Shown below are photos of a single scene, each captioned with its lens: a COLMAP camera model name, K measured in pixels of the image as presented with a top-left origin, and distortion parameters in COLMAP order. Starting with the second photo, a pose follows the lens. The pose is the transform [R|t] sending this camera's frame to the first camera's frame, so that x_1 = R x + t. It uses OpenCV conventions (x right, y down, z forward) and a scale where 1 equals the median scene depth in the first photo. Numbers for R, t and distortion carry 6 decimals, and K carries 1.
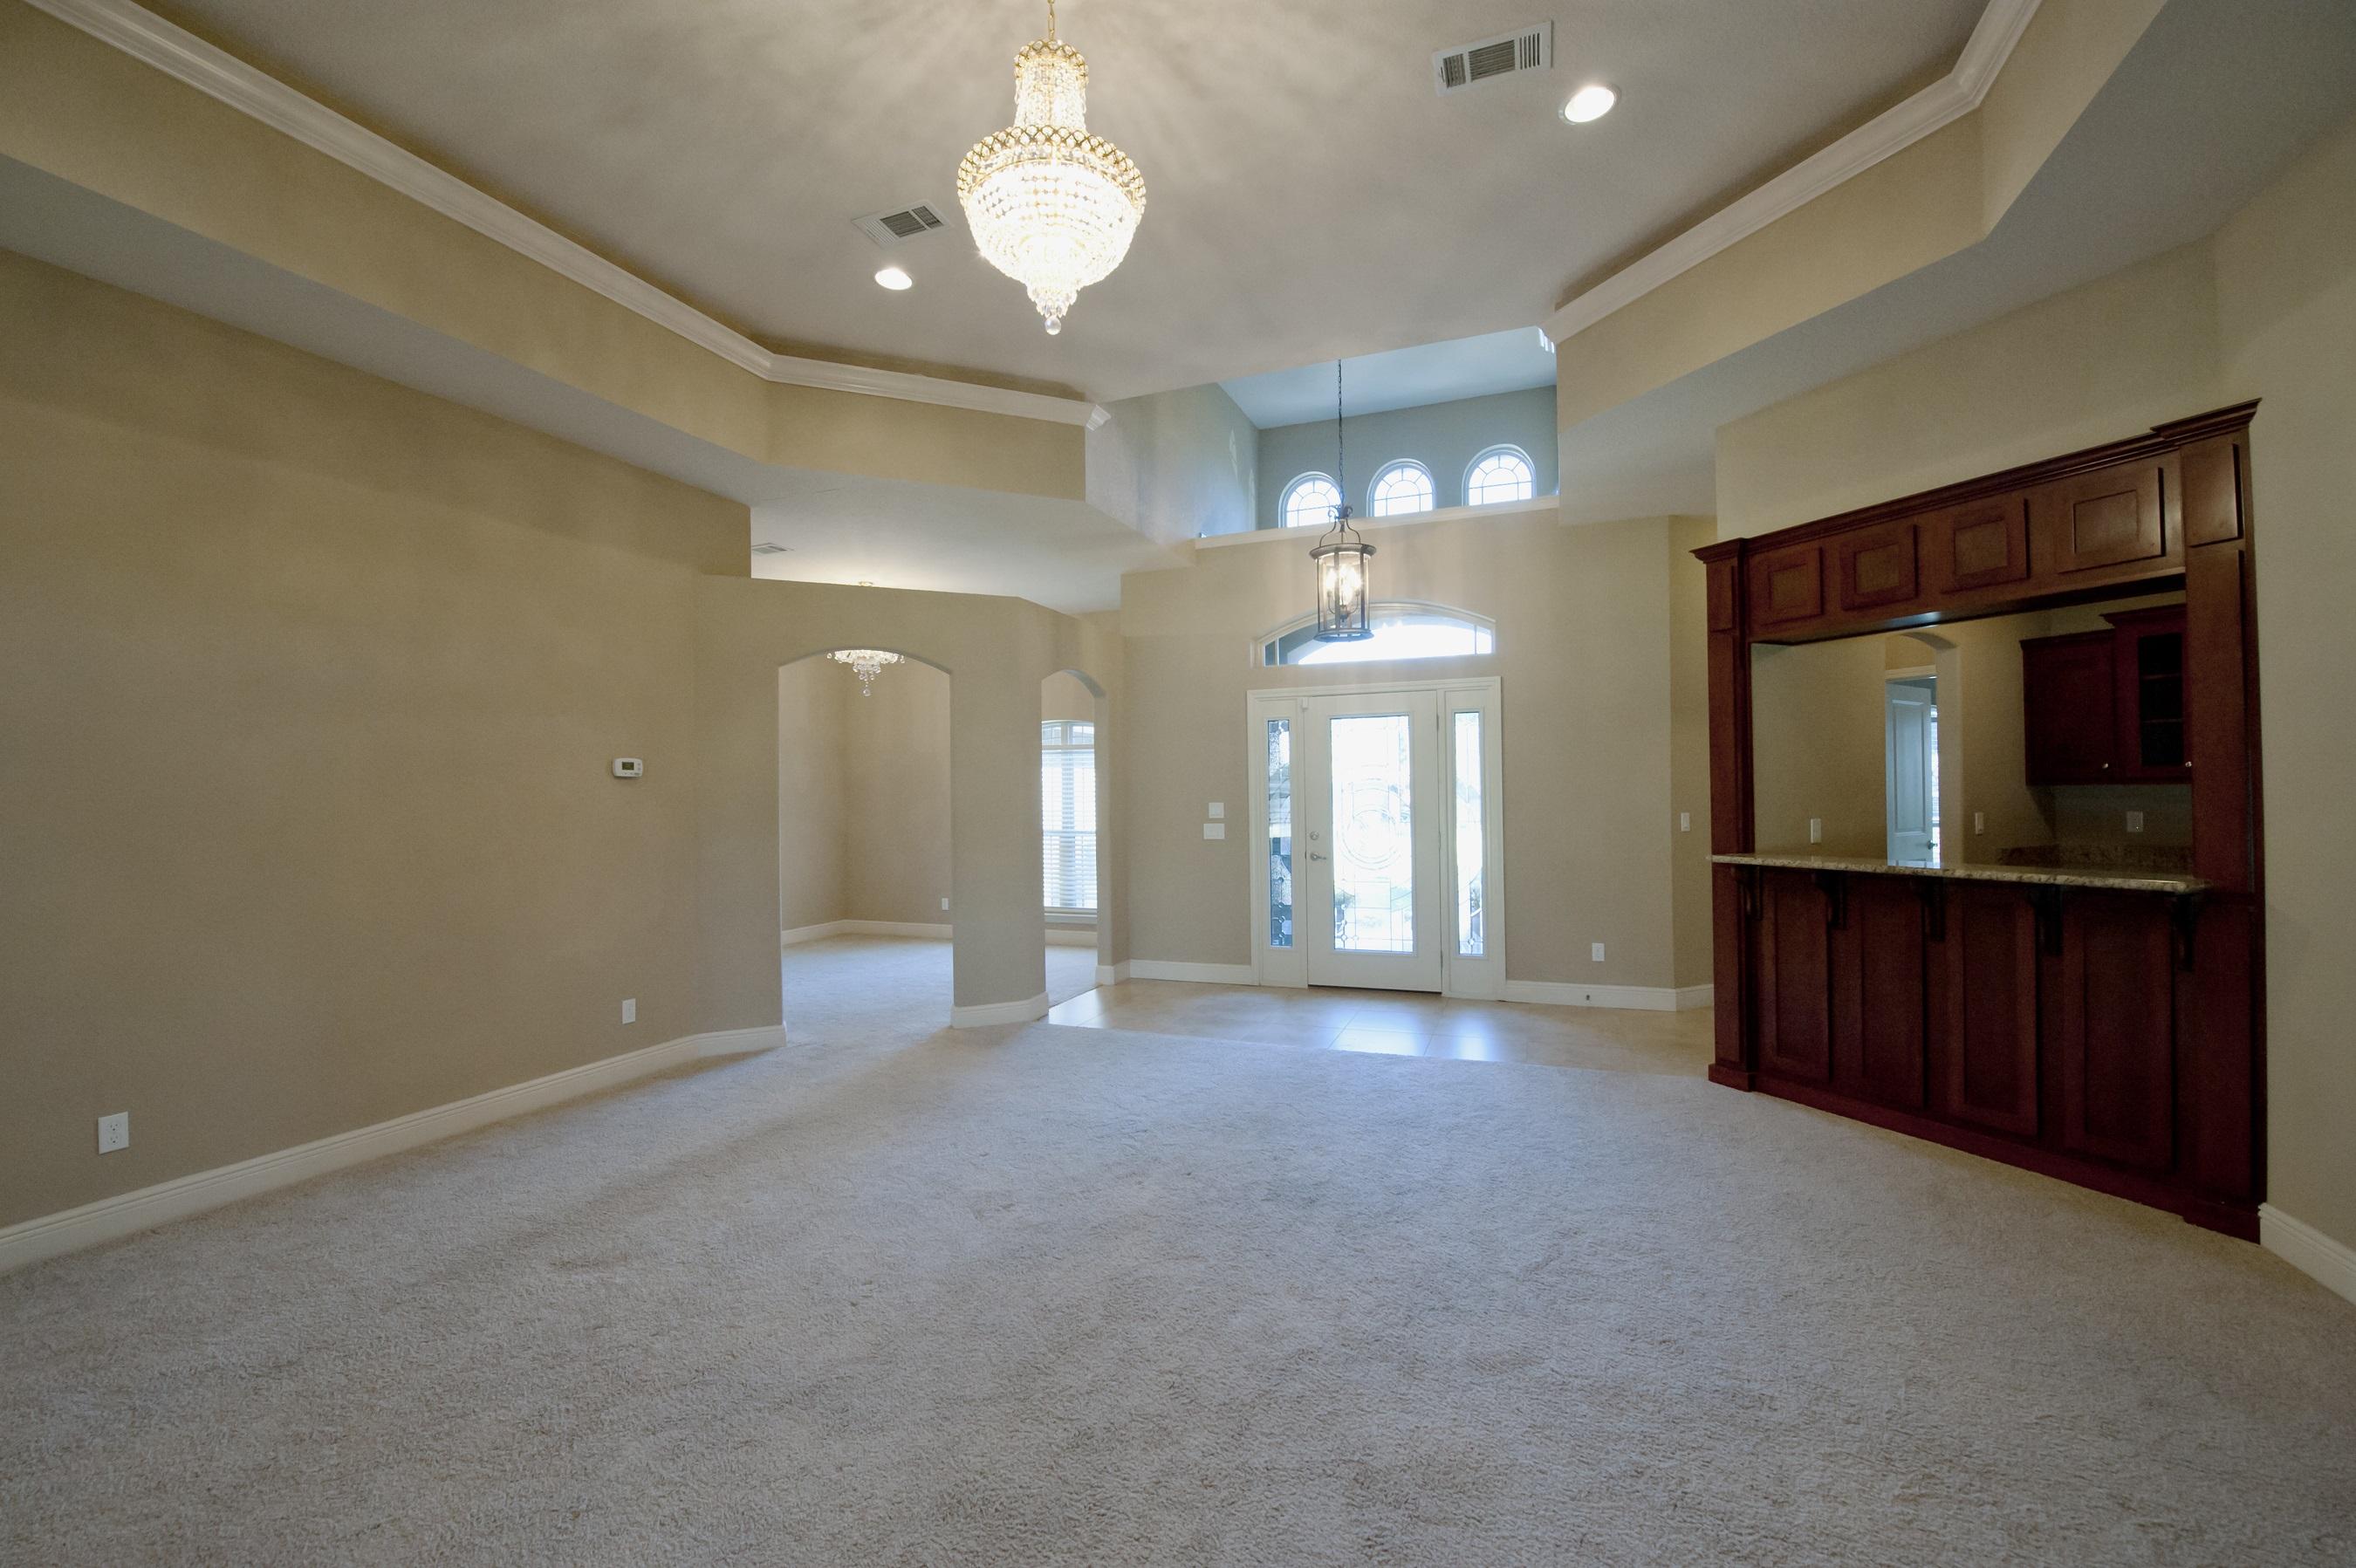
lens RADIAL K [[948.0, 0, 1171.7], [0, 948.0, 784.1], [0, 0, 1]] dist [-0.001296, -0.005802]
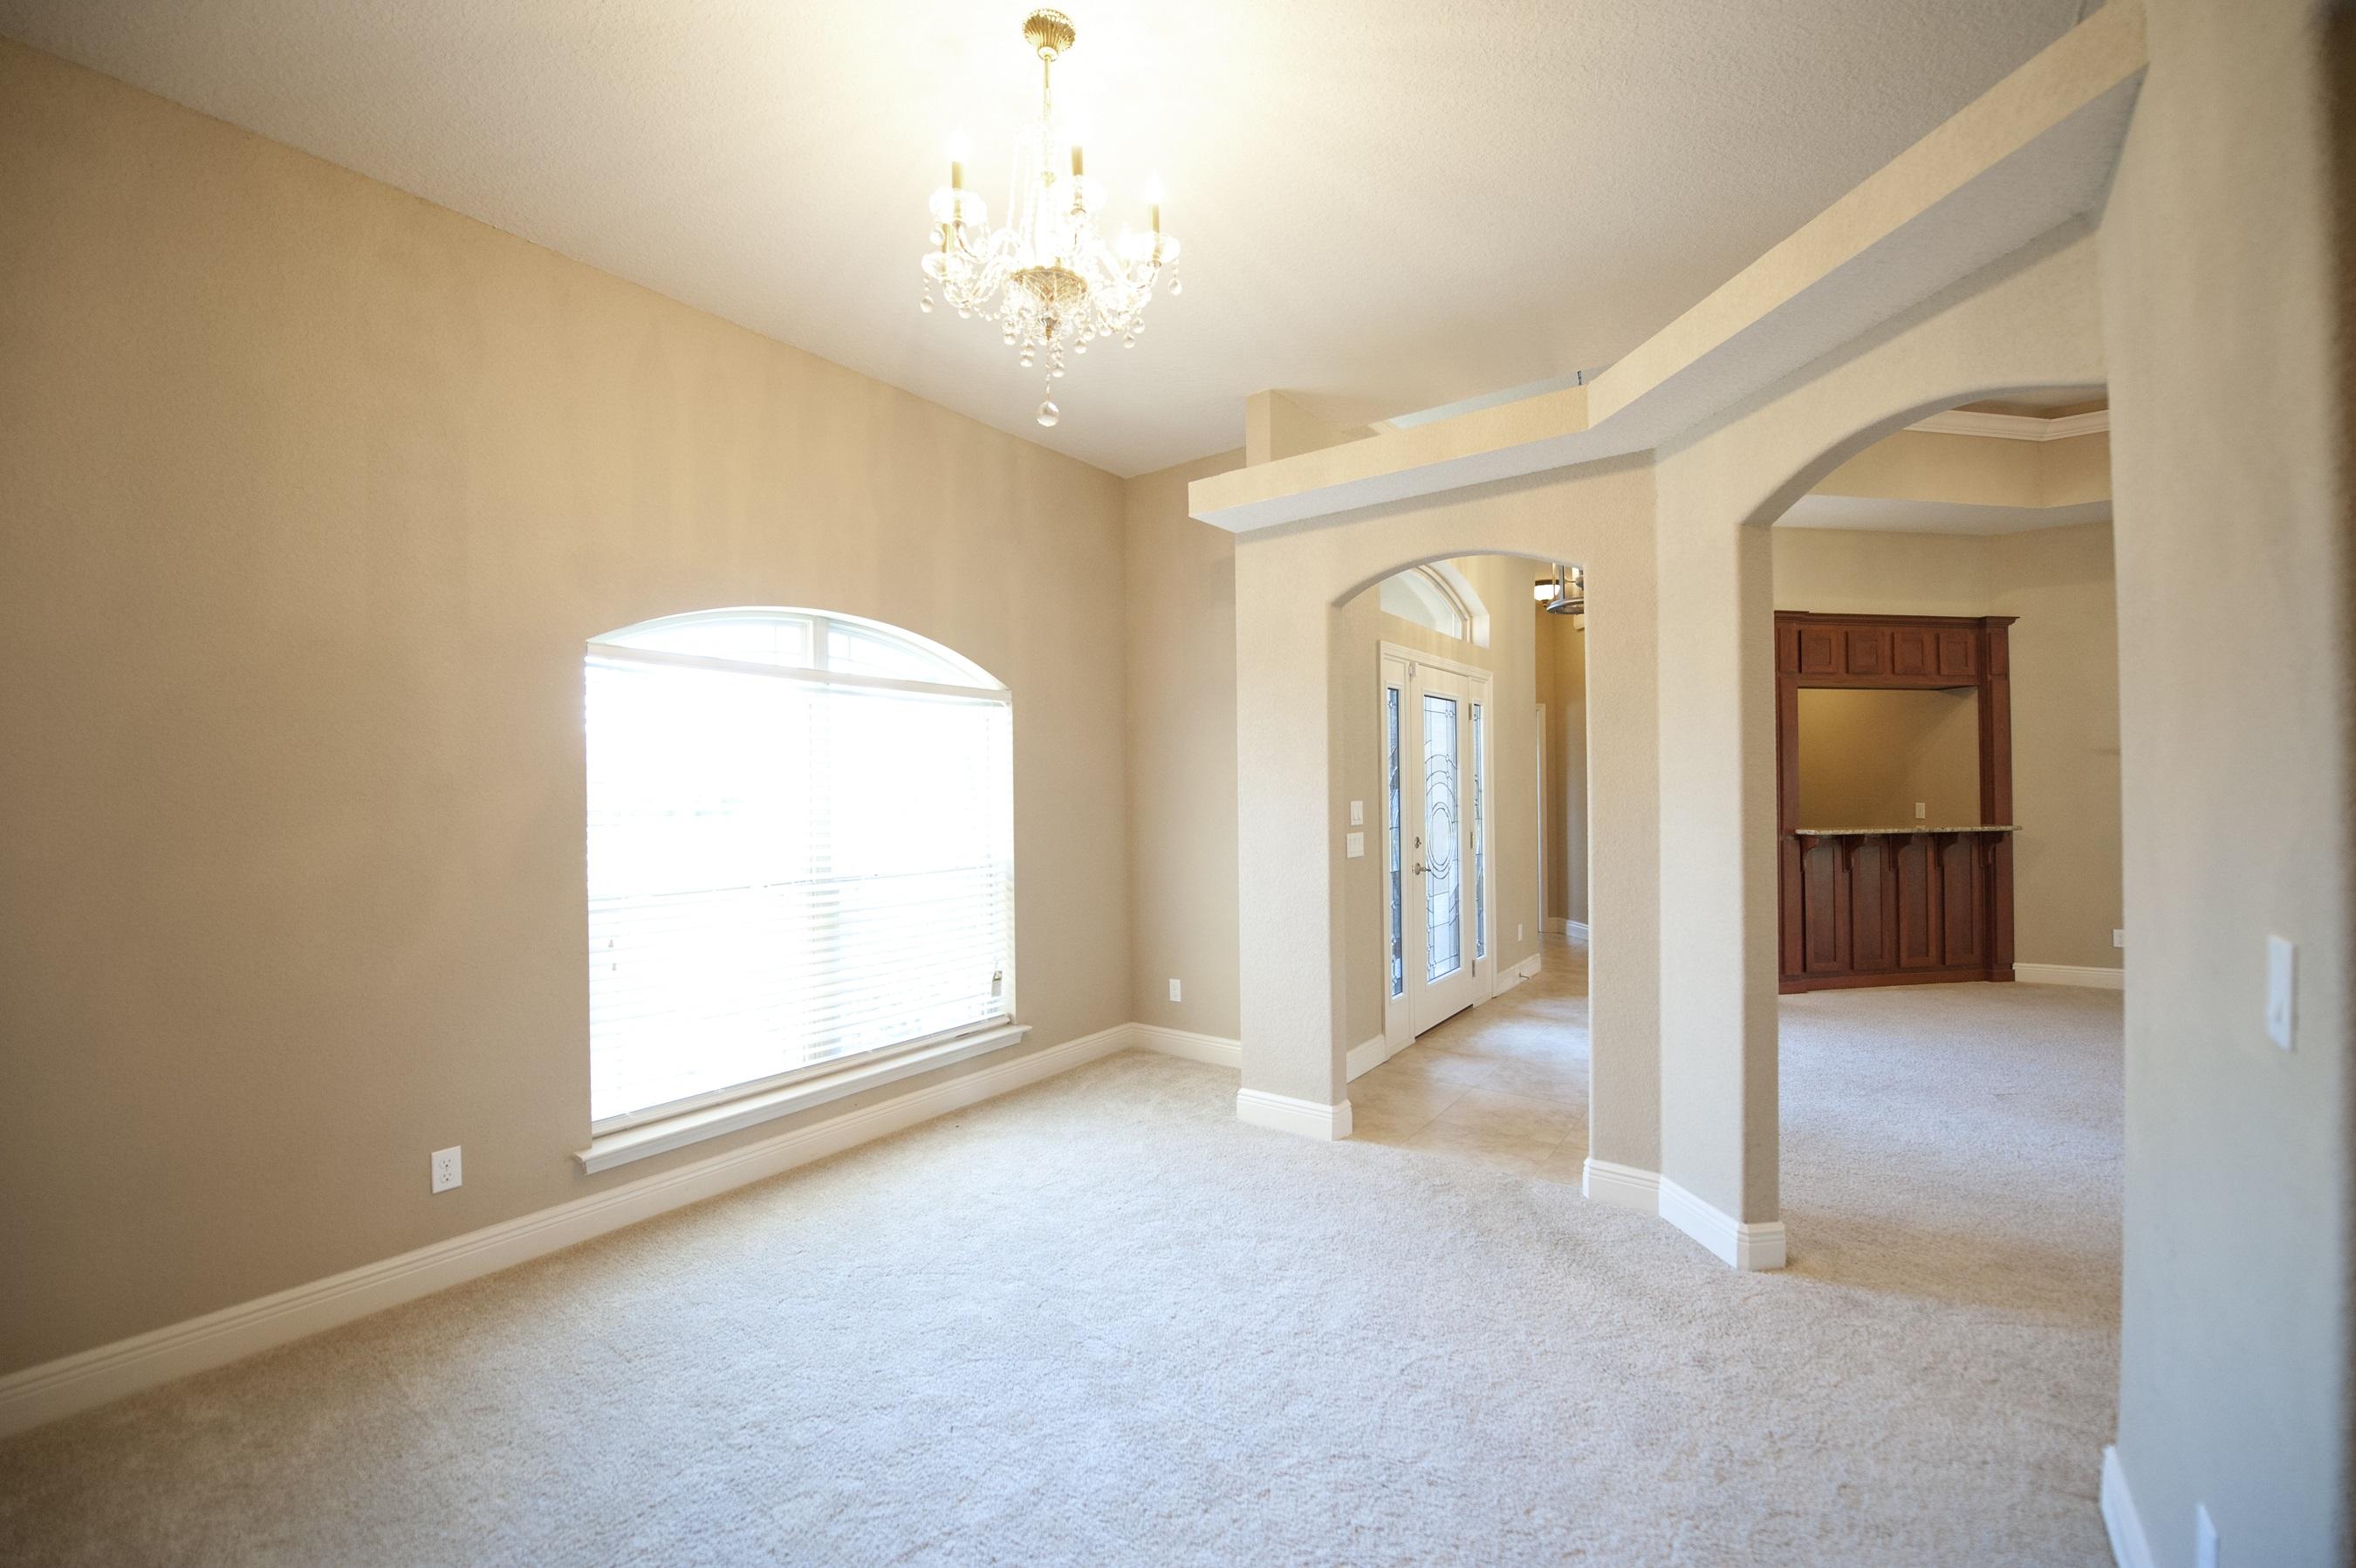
lens RADIAL K [[948.0, 0, 1171.7], [0, 948.0, 784.1], [0, 0, 1]] dist [-0.001296, -0.005802]
pose [[0.230974, 0.016488, 0.972820, -0.782156], [-0.001494, 0.999861, -0.016591, 0.023648], [-0.972959, 0.002379, 0.230967, 1.221539]]
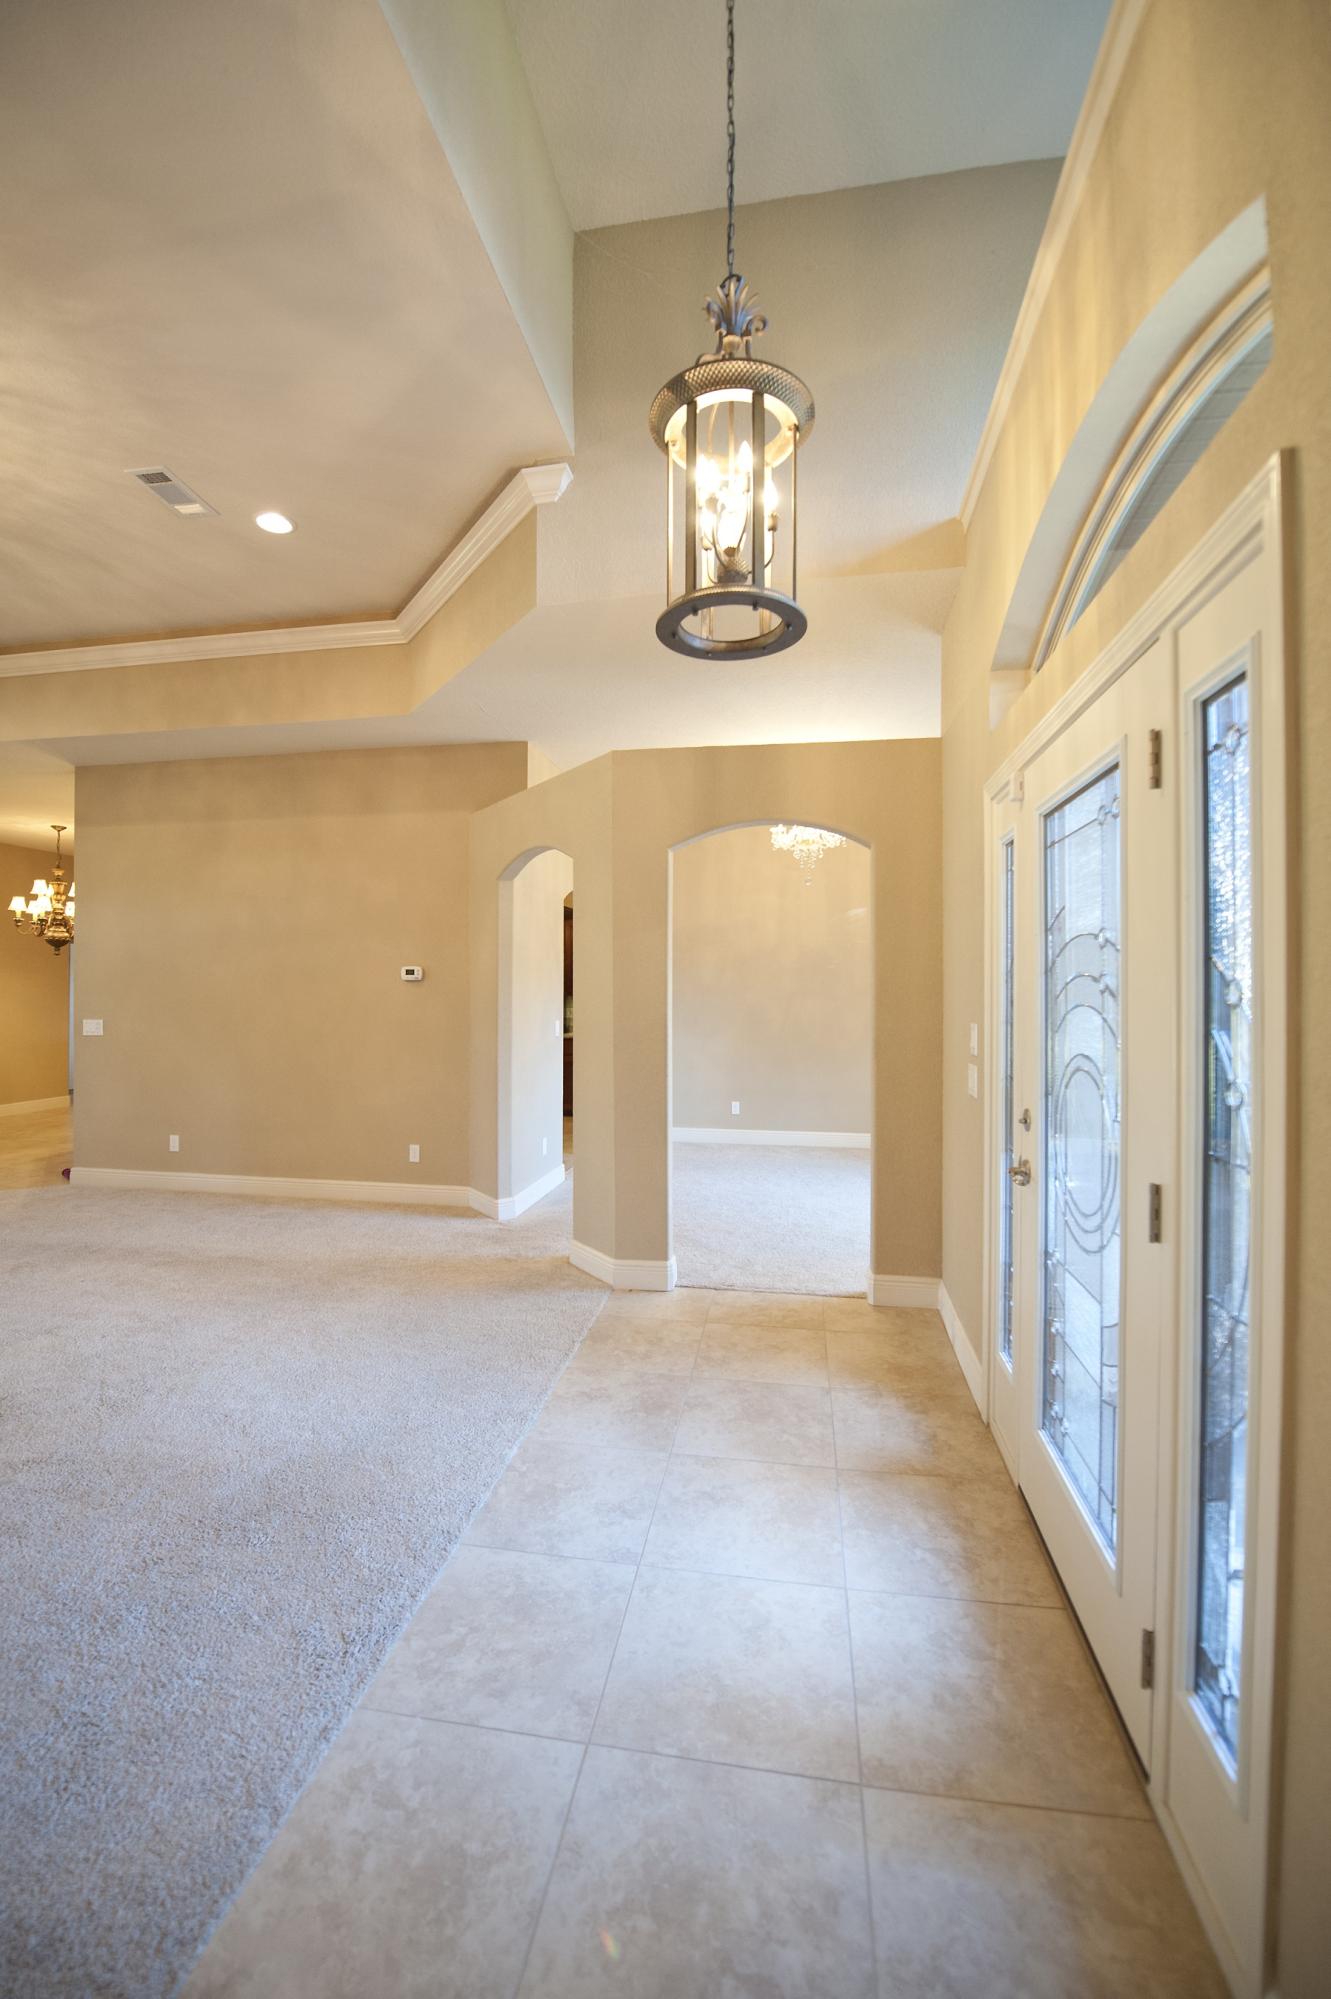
lens RADIAL K [[804.4, 0, 656.5], [0, 804.4, 991.8], [0, 0, 1]] dist [-0.001296, -0.005802]
pose [[0.223137, 0.006343, -0.974767, 0.539836], [0.002276, 0.999973, 0.007028, 0.001305], [0.974785, -0.003786, 0.223116, 0.932789]]
